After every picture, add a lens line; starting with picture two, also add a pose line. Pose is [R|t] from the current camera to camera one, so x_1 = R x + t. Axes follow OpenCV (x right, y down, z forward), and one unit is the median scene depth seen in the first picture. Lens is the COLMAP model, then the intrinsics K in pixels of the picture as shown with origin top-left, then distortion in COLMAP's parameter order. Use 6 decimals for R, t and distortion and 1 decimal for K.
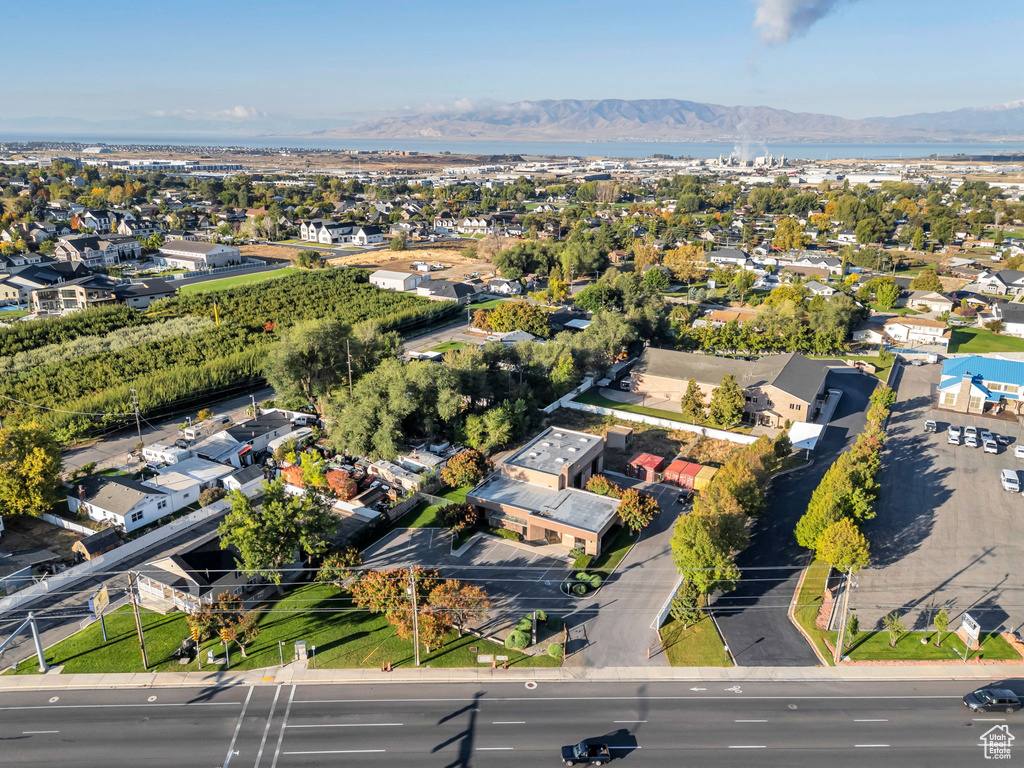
lens RADIAL K [[743.0, 0, 510.6], [0, 743.0, 381.2], [0, 0, 1]] dist [0.083686, -0.082901]
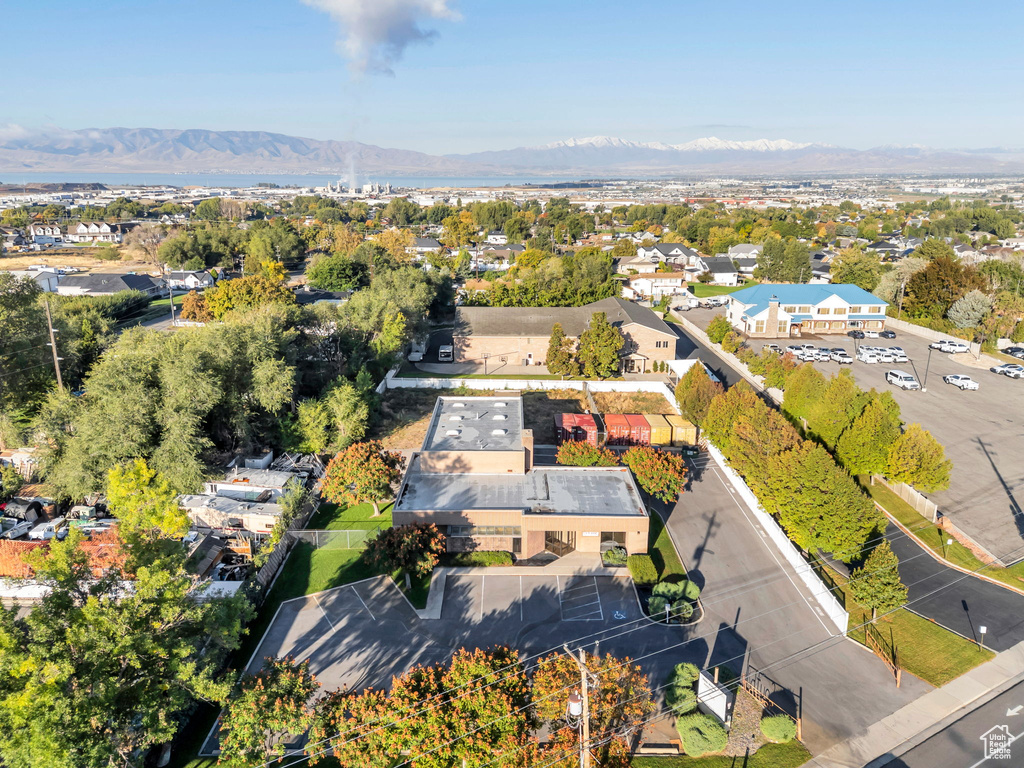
lens RADIAL K [[743.0, 0, 510.6], [0, 743.0, 381.2], [0, 0, 1]] dist [0.083686, -0.082901]
pose [[0.876197, -0.134684, 0.462752, -0.125838], [0.153496, 0.988145, -0.003036, 0.038175], [-0.456857, 0.073691, 0.886482, 0.243779]]
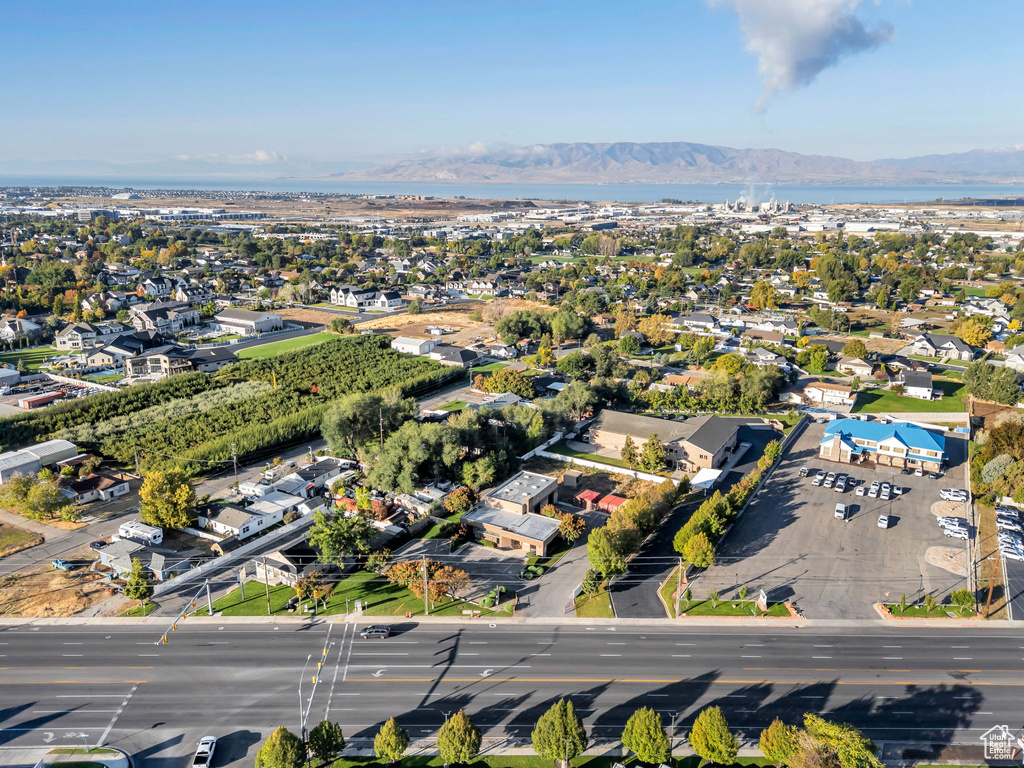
lens RADIAL K [[743.0, 0, 510.6], [0, 743.0, 381.2], [0, 0, 1]] dist [0.083686, -0.082901]
pose [[0.999837, 0.003446, -0.017751, 0.036802], [-0.004327, 0.998751, -0.049786, -0.025599], [0.017557, 0.049855, 0.998602, -0.279812]]
